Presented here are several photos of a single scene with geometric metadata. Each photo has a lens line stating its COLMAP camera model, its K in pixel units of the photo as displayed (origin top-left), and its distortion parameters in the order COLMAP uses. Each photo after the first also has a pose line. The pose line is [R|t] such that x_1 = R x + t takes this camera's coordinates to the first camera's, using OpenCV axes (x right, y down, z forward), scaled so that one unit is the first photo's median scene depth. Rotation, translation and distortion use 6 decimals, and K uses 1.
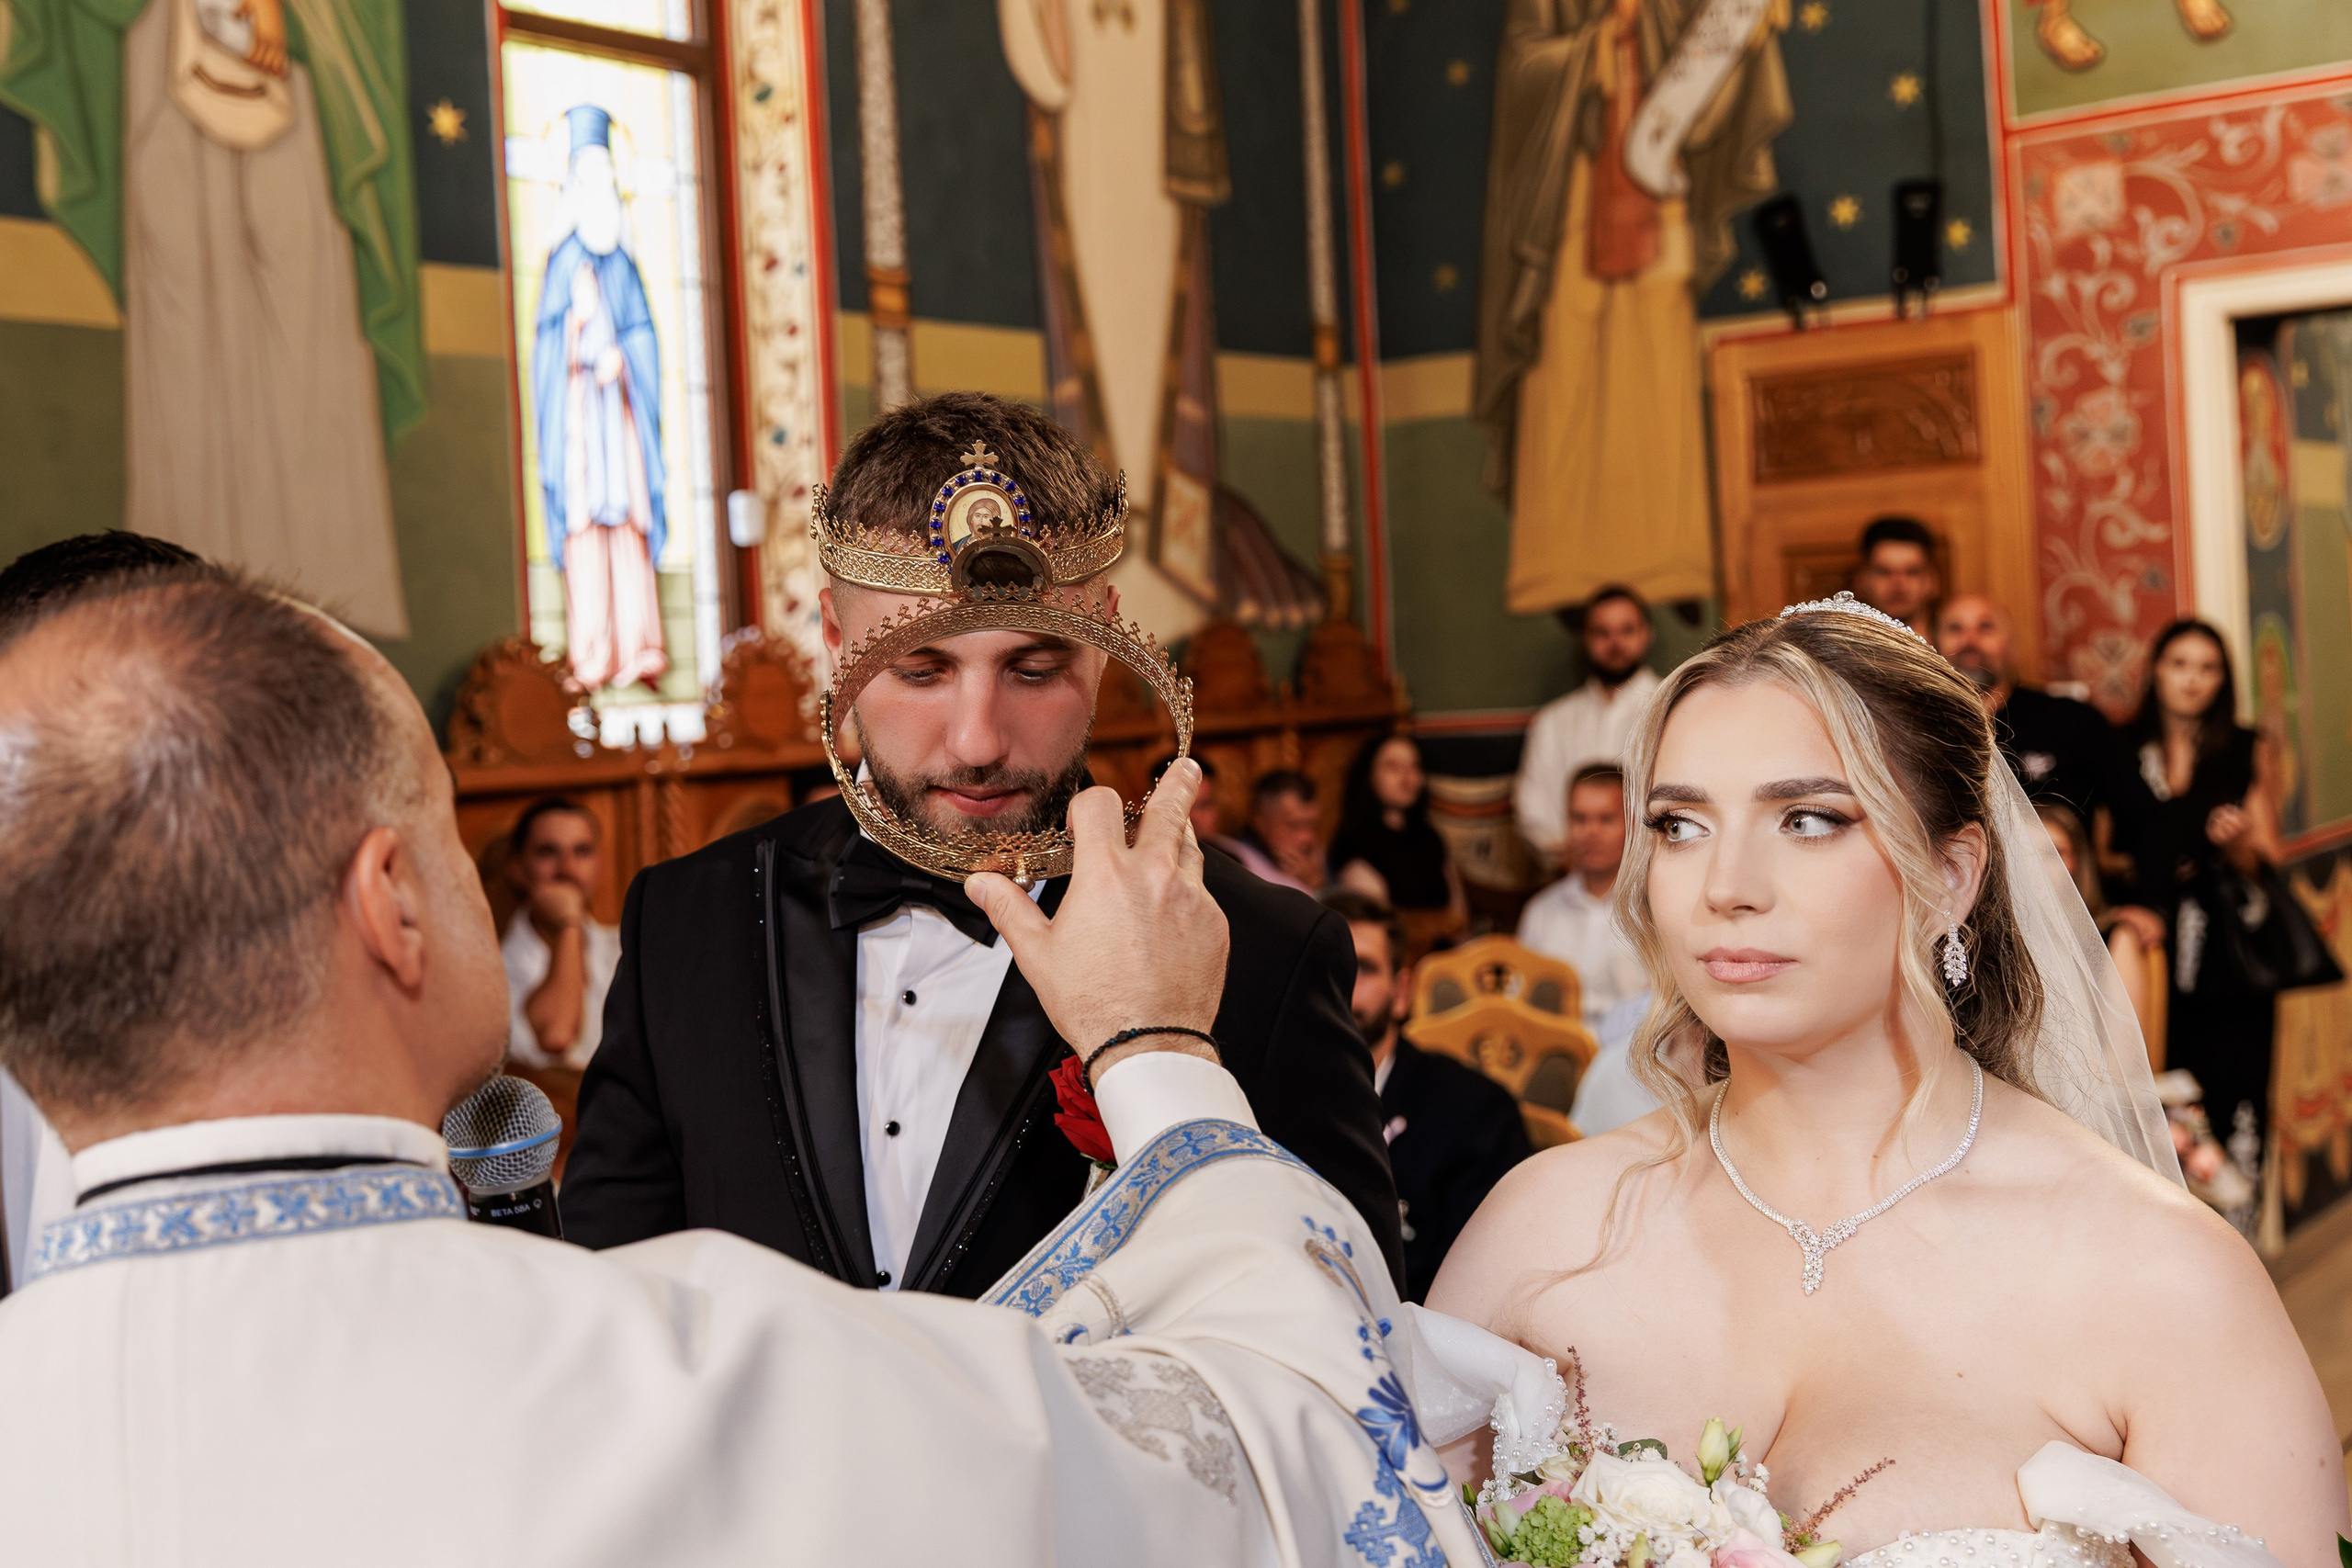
lens RADIAL K [[2848.8, 0, 1047.4], [0, 2848.8, 698.0], [0, 0, 1]] dist [0.016165, 0.000000]
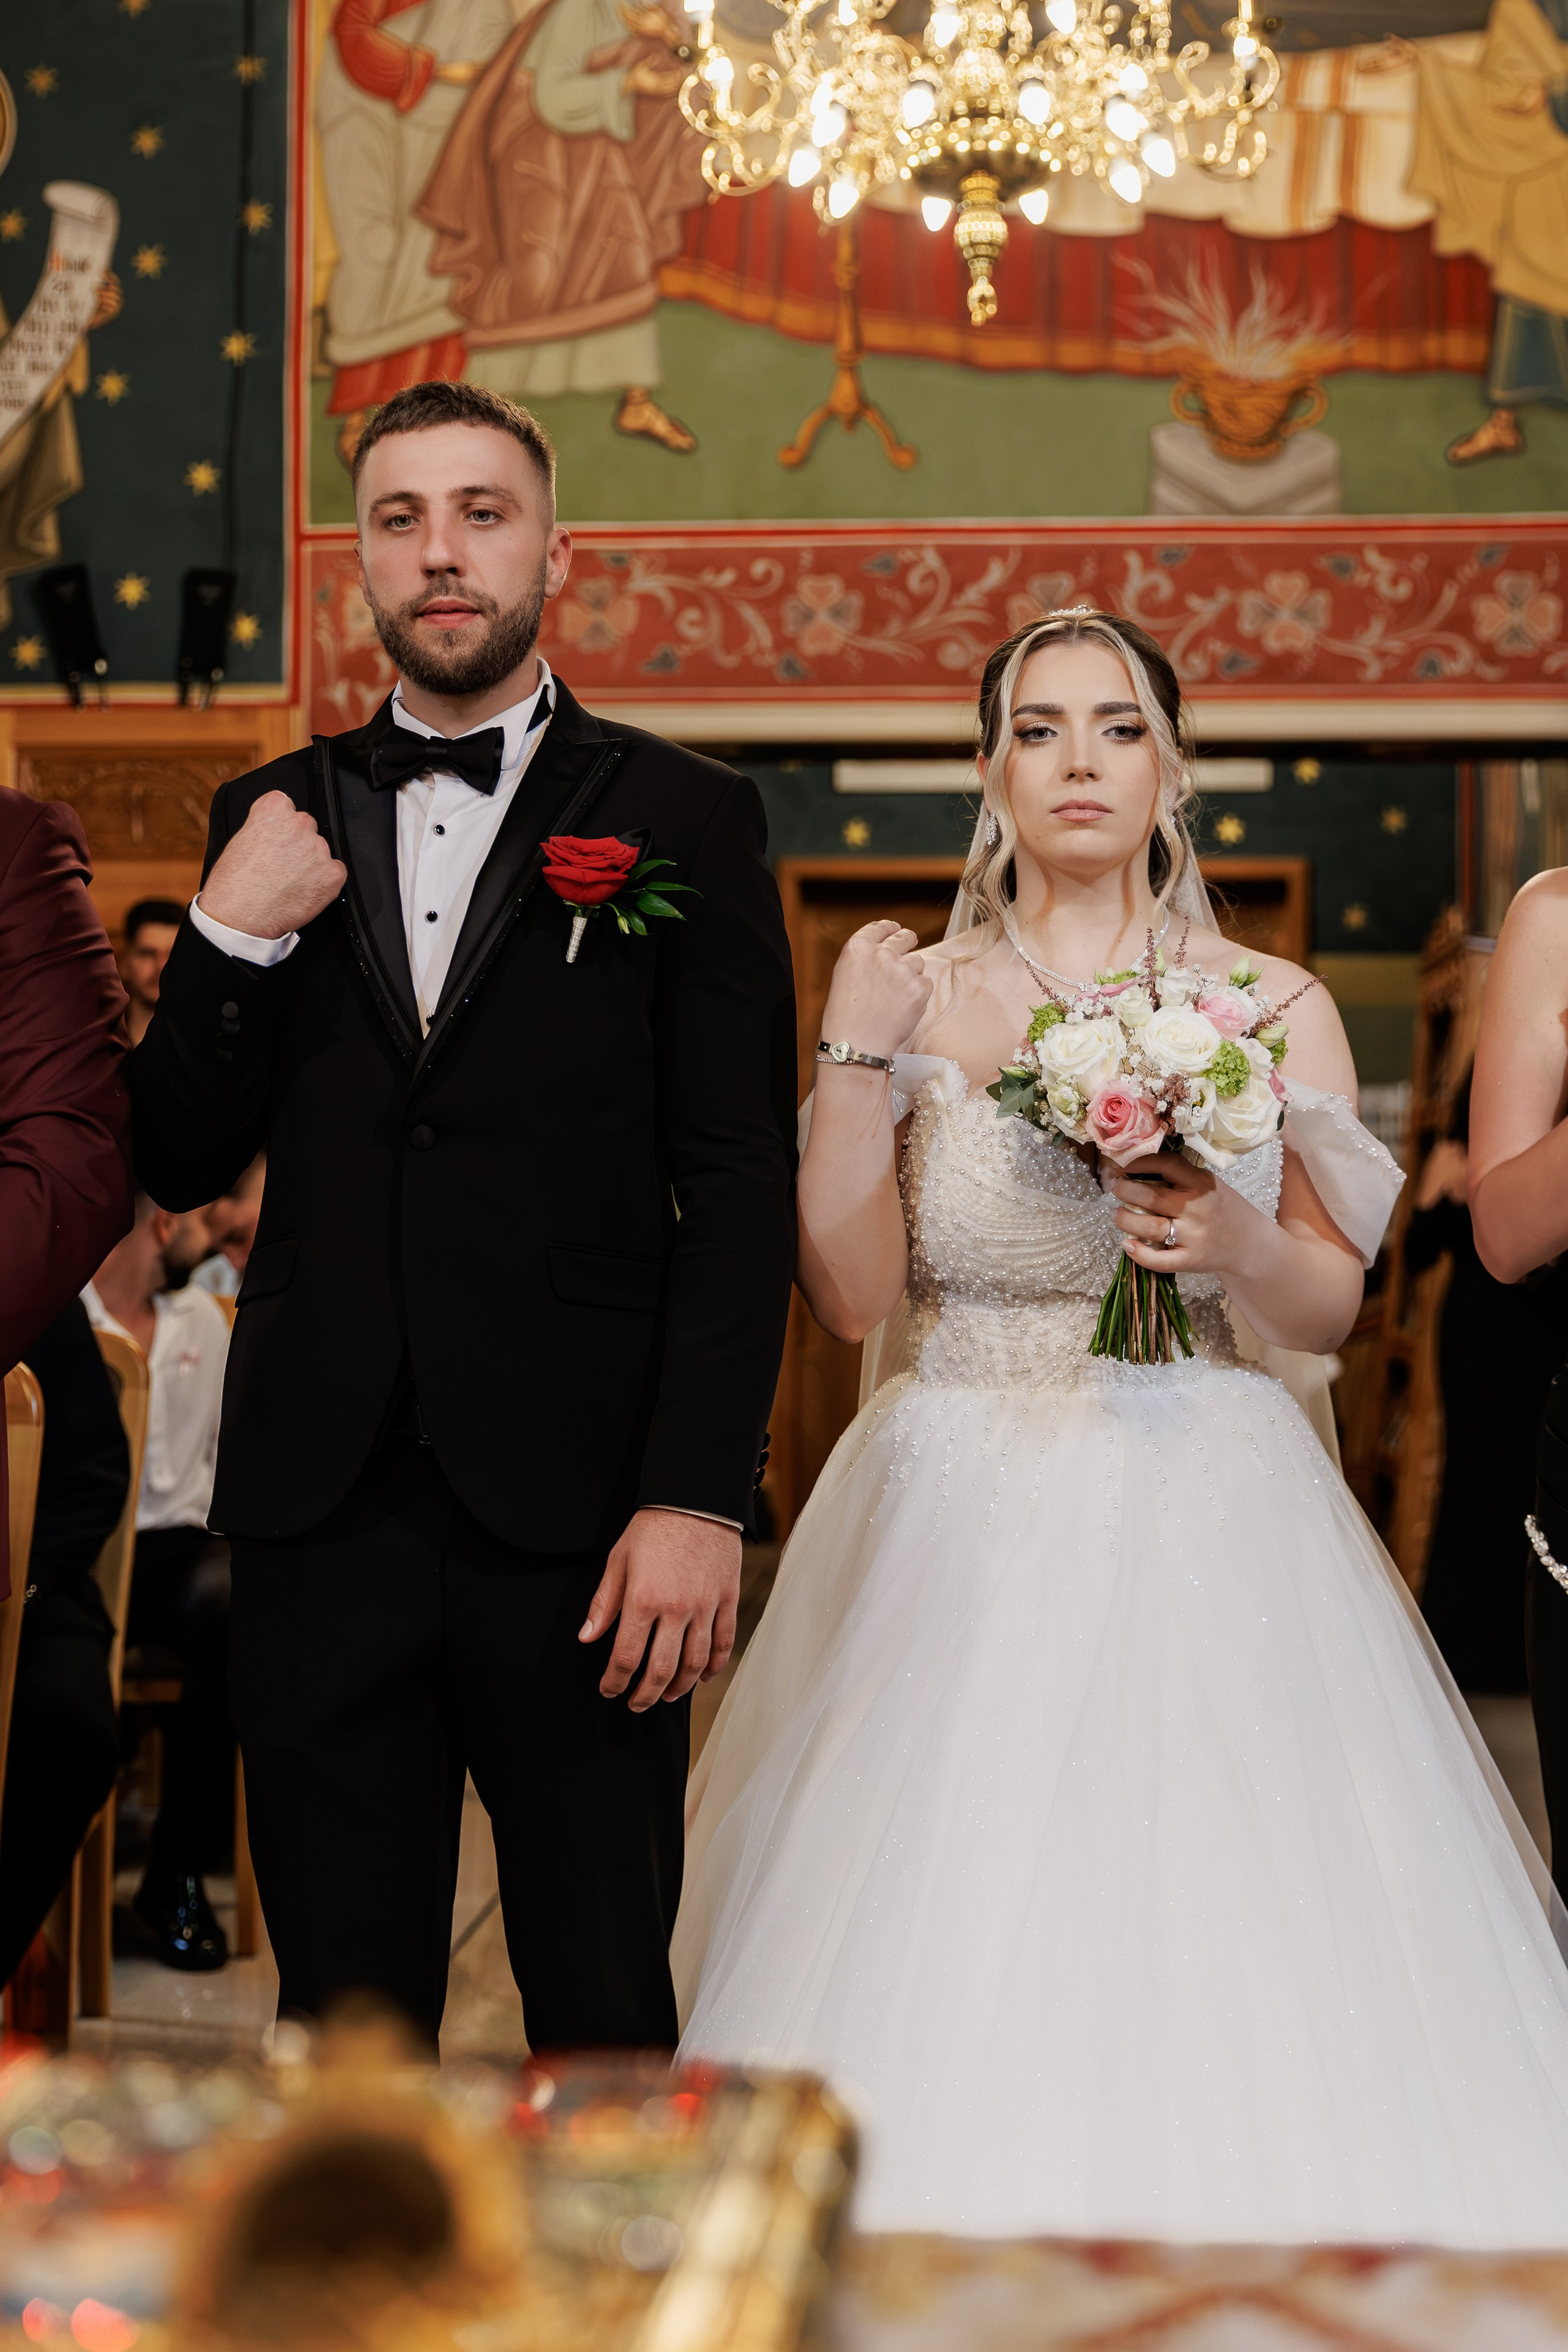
lens RADIAL K [[3447.4, 0, 796.2], [0, 3447.4, 1096.1], [0, 0, 1]] dist [0.000554, 0.000000]
pose [[0.825598, 0.081296, 0.558372, -0.183325], [-0.049996, 0.996214, -0.071122, 0.076541], [-0.562040, 0.030802, 0.826536, -0.095345]]
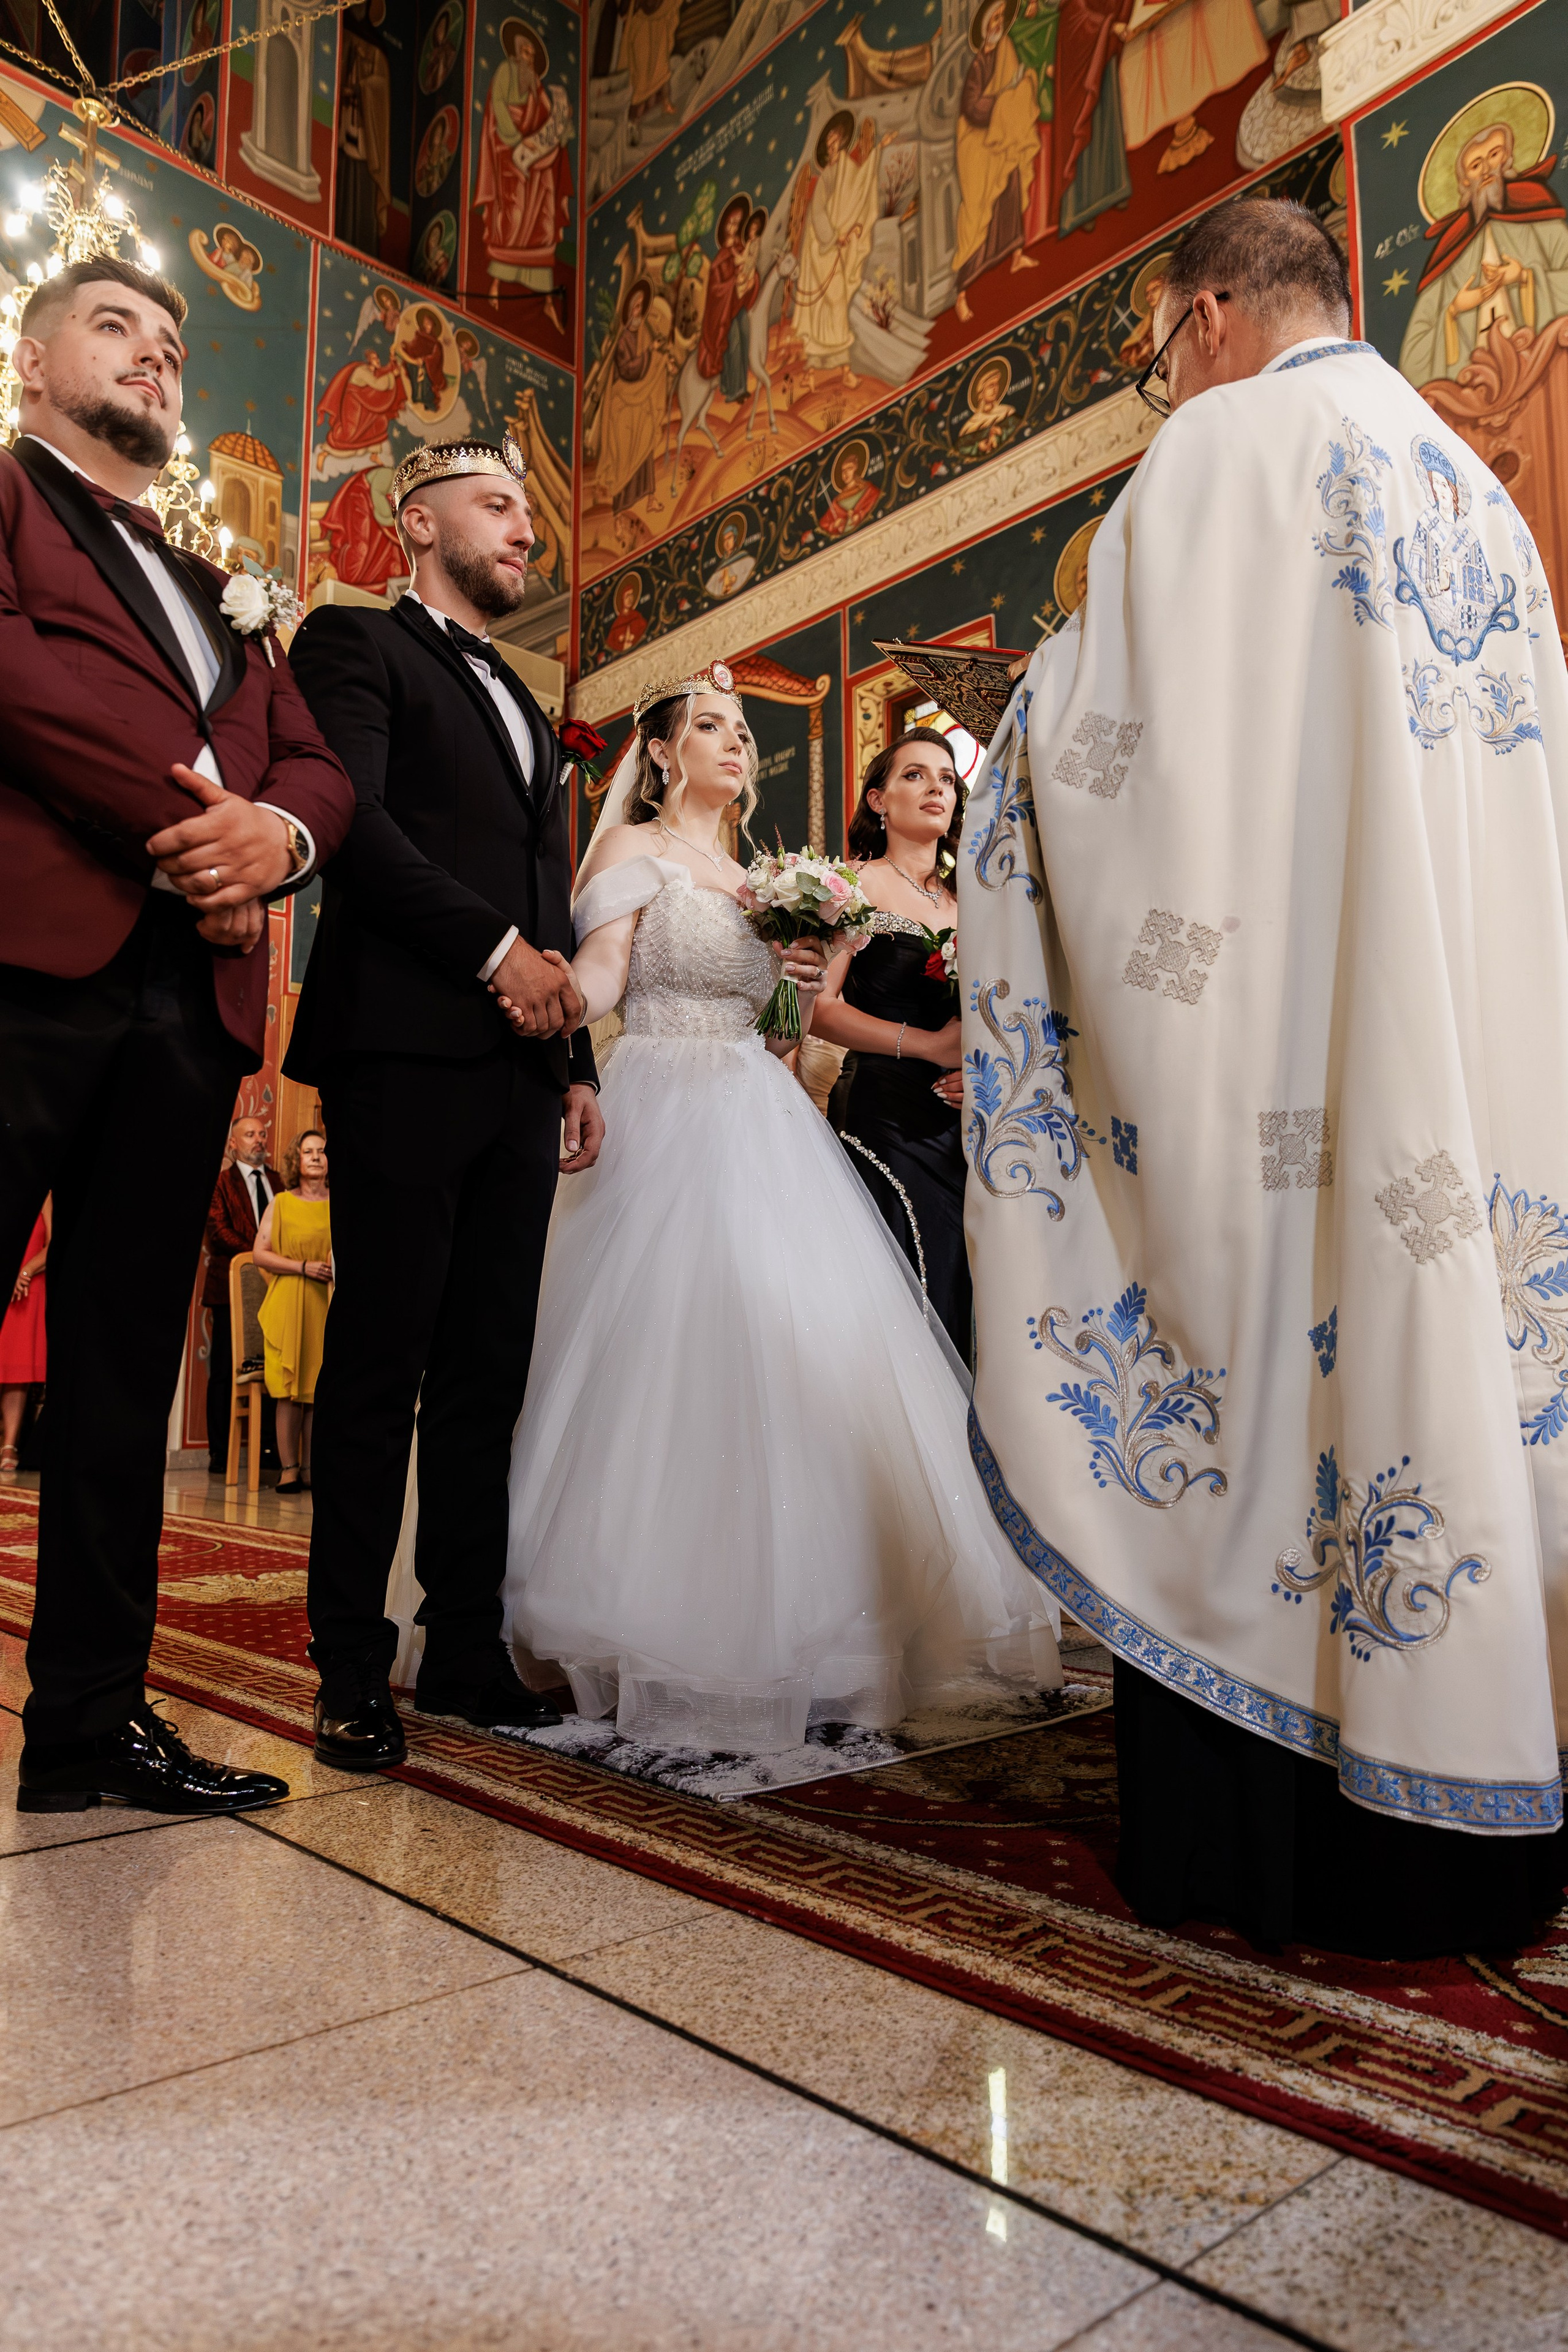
lens RADIAL K [[1566.0, 0, 761.3], [0, 1566.0, 1170.0], [0, 0, 1]] dist [0.001207, 0.011586]
pose [[0.163225, 0.179419, 0.970137, -0.284508], [-0.007464, 0.983521, -0.180639, 0.174028], [-0.986561, 0.022244, 0.161875, 0.139720]]
